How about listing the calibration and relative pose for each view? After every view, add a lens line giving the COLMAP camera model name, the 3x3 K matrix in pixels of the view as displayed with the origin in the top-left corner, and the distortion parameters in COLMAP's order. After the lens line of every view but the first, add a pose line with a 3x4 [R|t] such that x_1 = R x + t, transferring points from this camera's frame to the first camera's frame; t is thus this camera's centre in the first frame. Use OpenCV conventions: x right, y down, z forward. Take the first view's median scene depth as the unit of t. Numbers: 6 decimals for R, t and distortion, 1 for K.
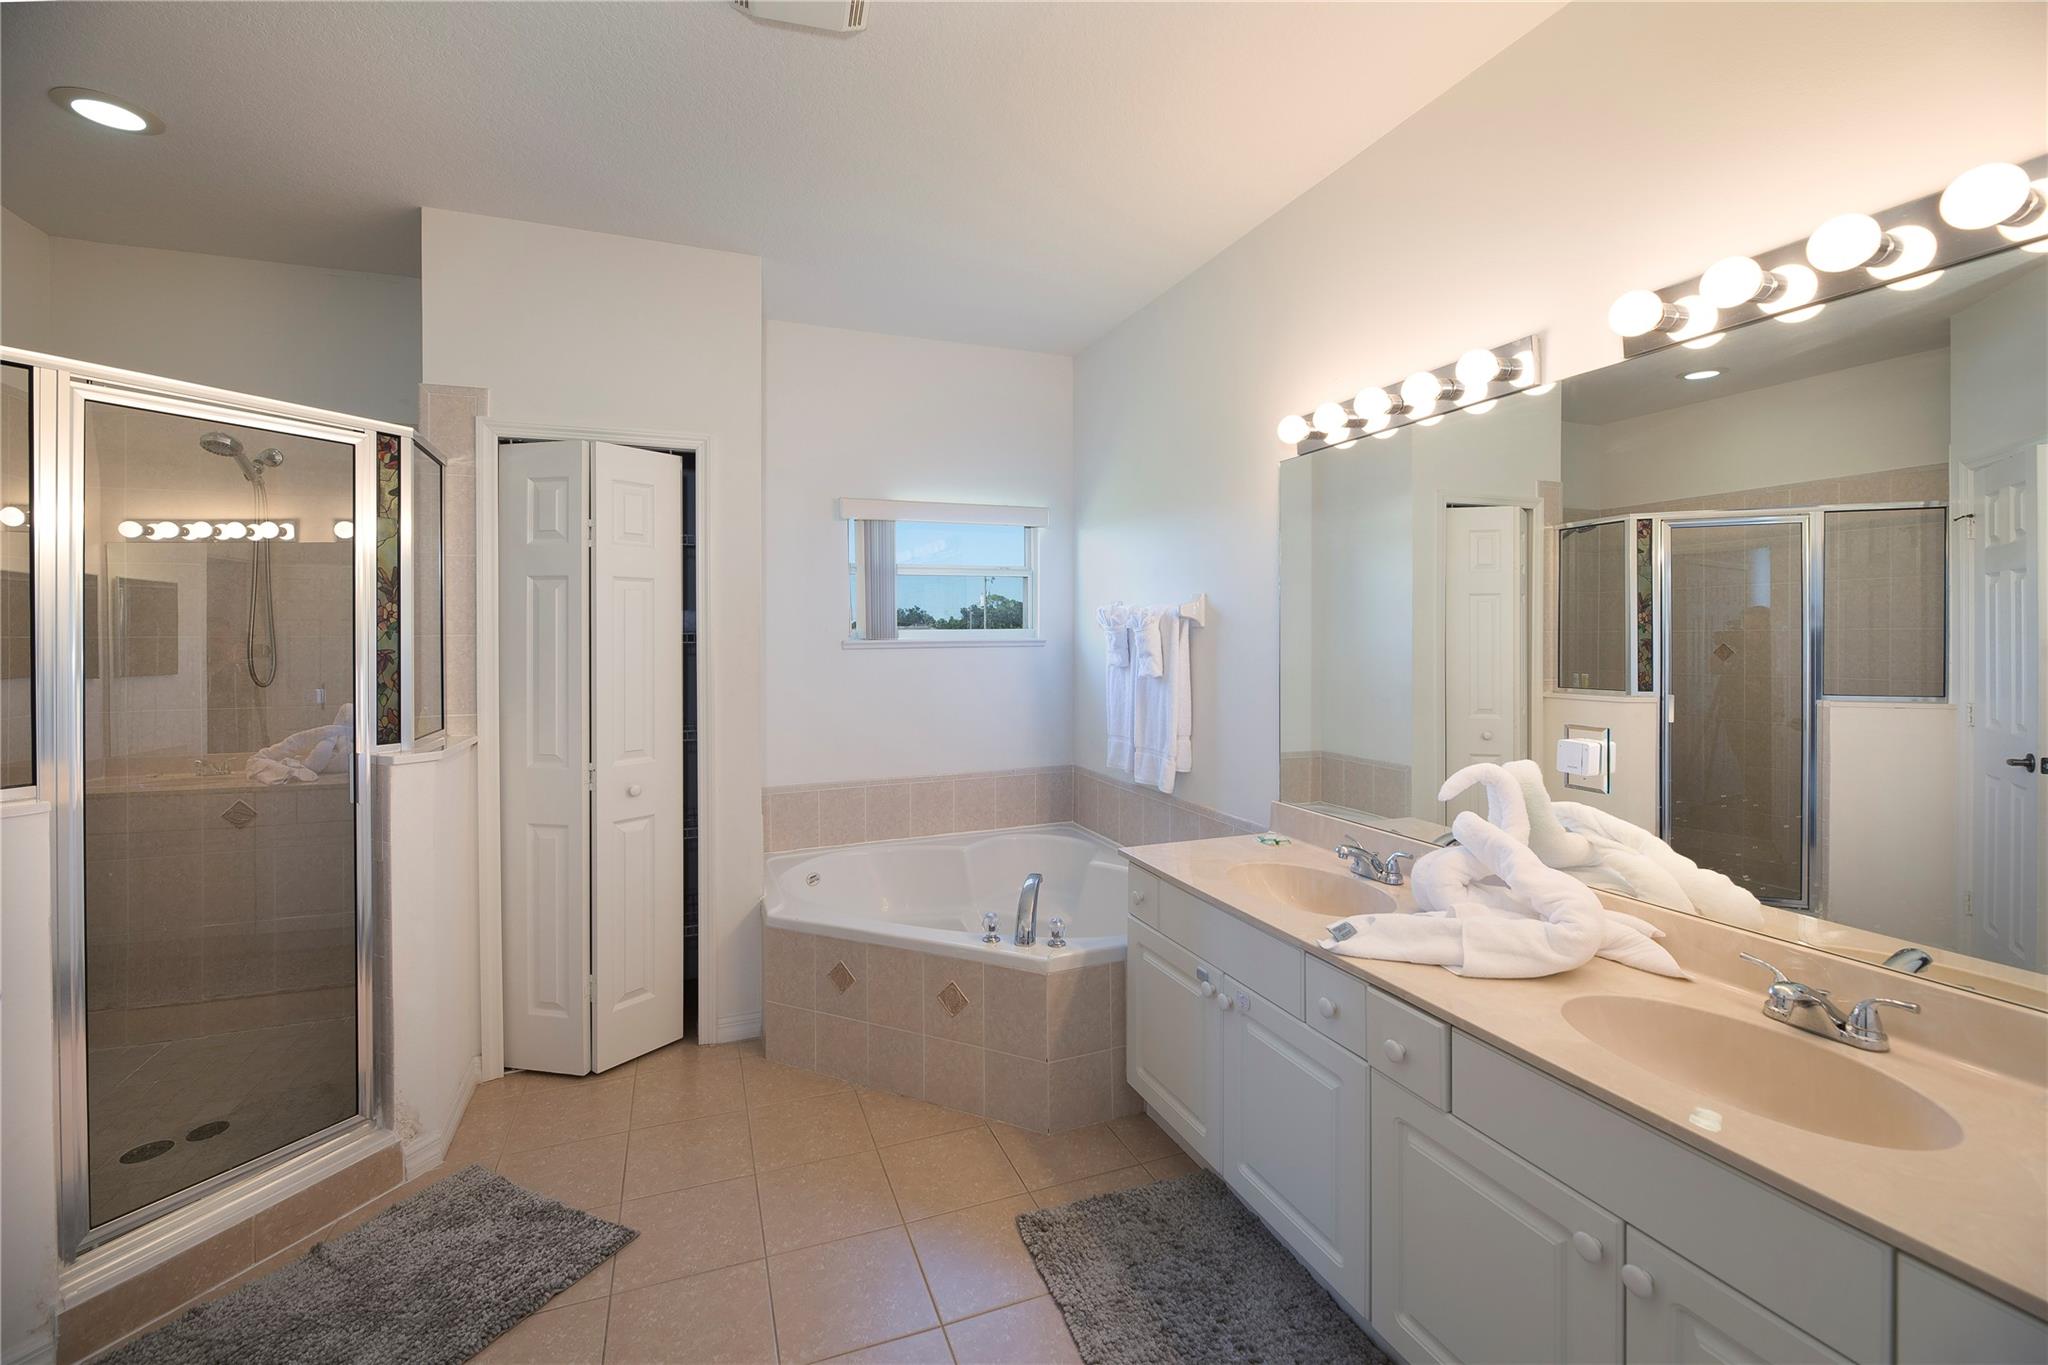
lens RADIAL K [[861.9, 0, 1022.9], [0, 861.9, 619.2], [0, 0, 1]] dist [-0.000052, -0.000064]
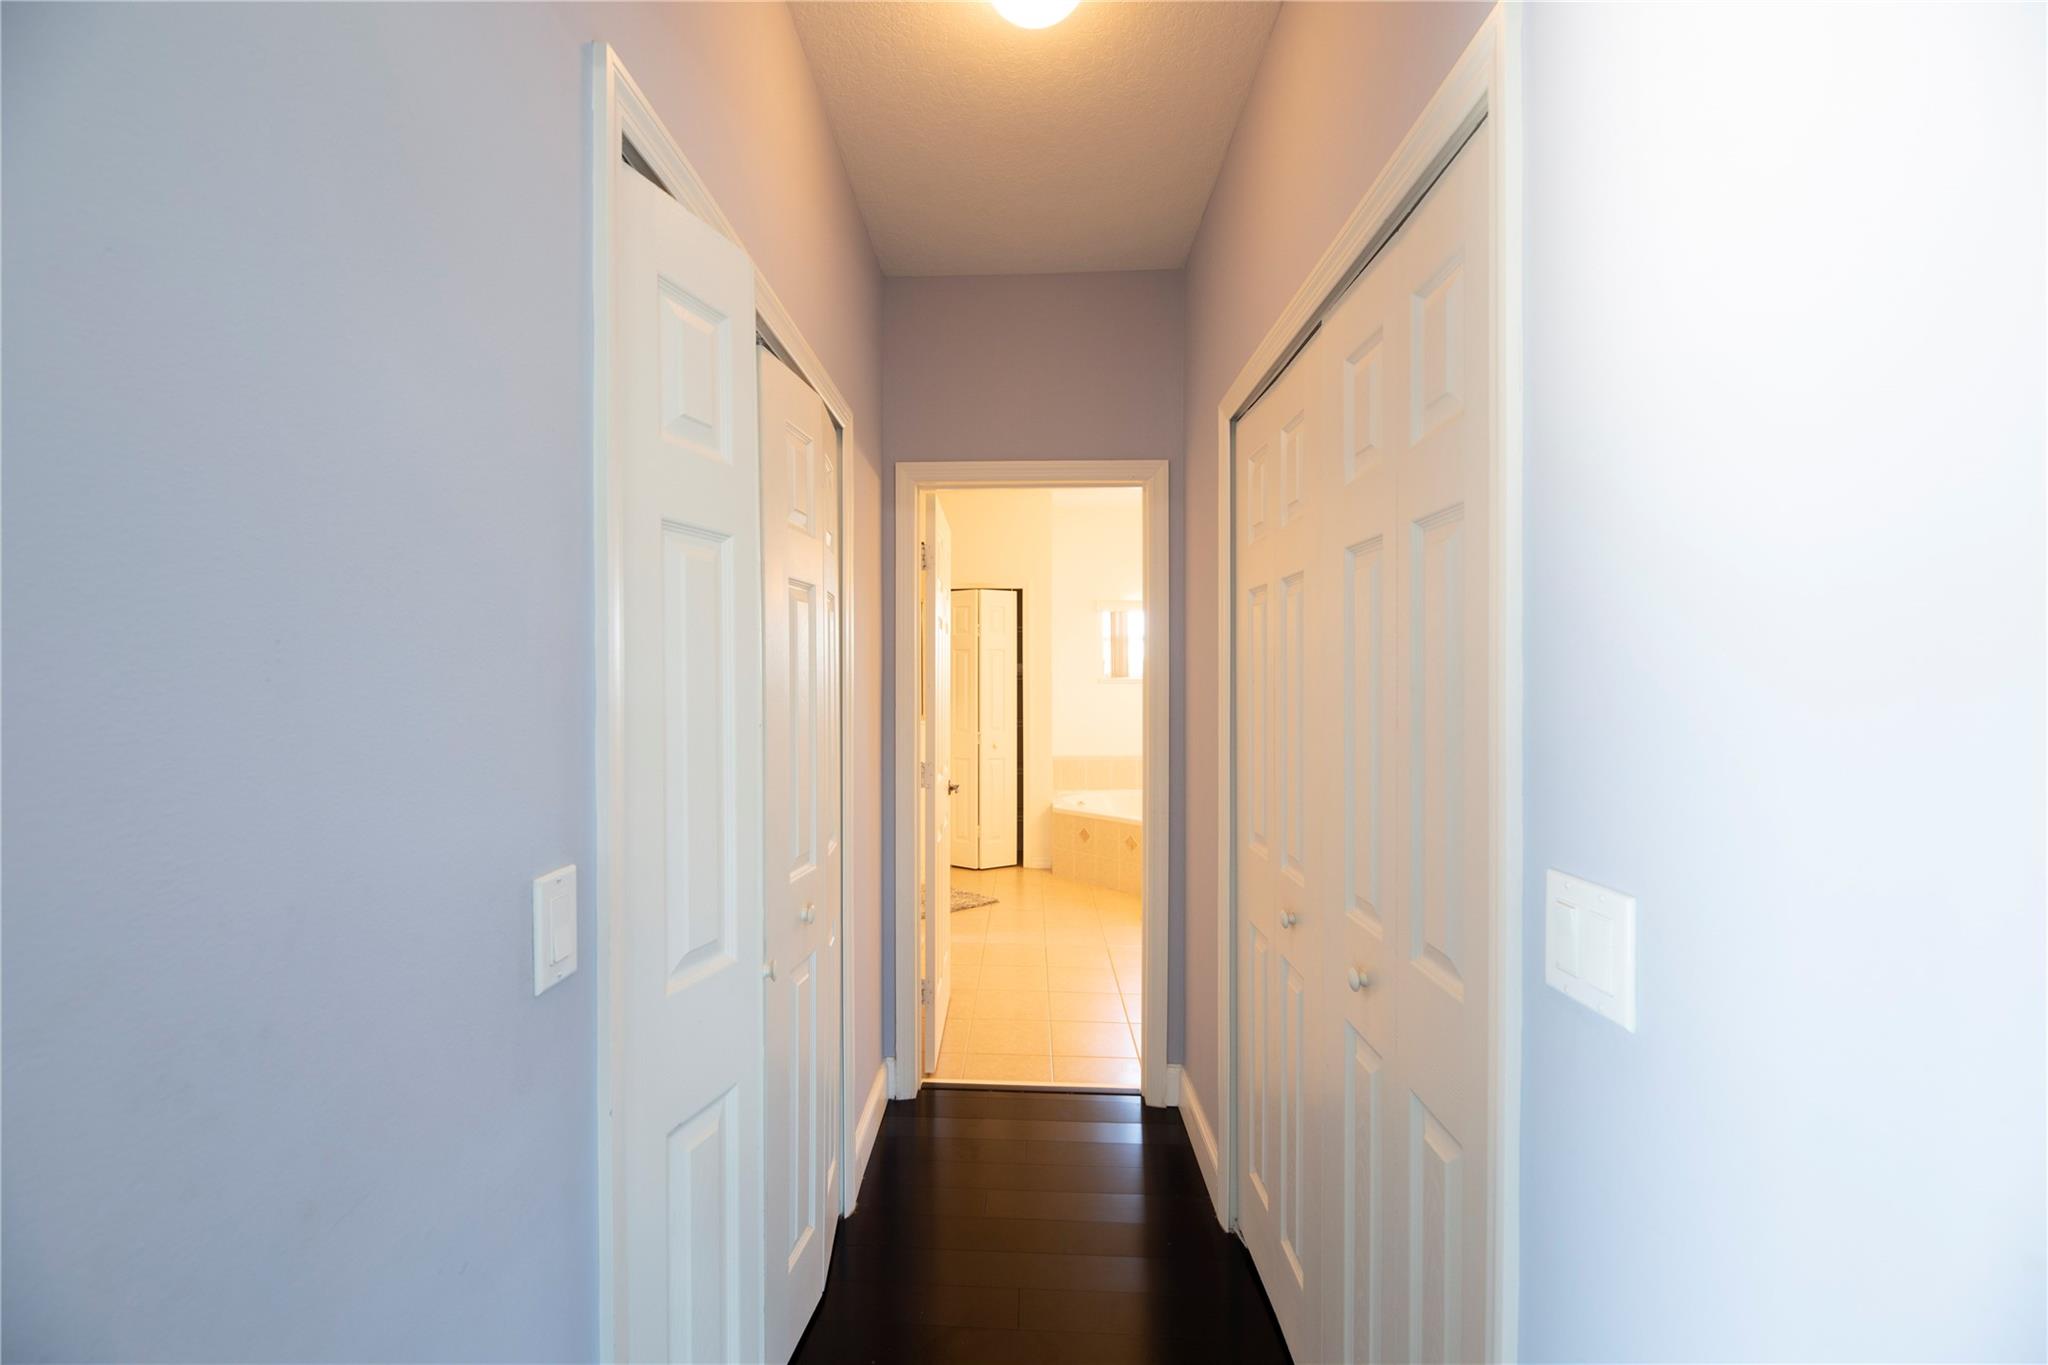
lens RADIAL K [[837.1, 0, 1025.7], [0, 837.1, 653.9], [0, 0, 1]] dist [-0.000417, -0.000094]
pose [[0.930391, 0.001105, -0.366566, 0.389601], [-0.001193, 0.999999, -0.000012, -0.035308], [0.366566, 0.000449, 0.930392, -0.930976]]
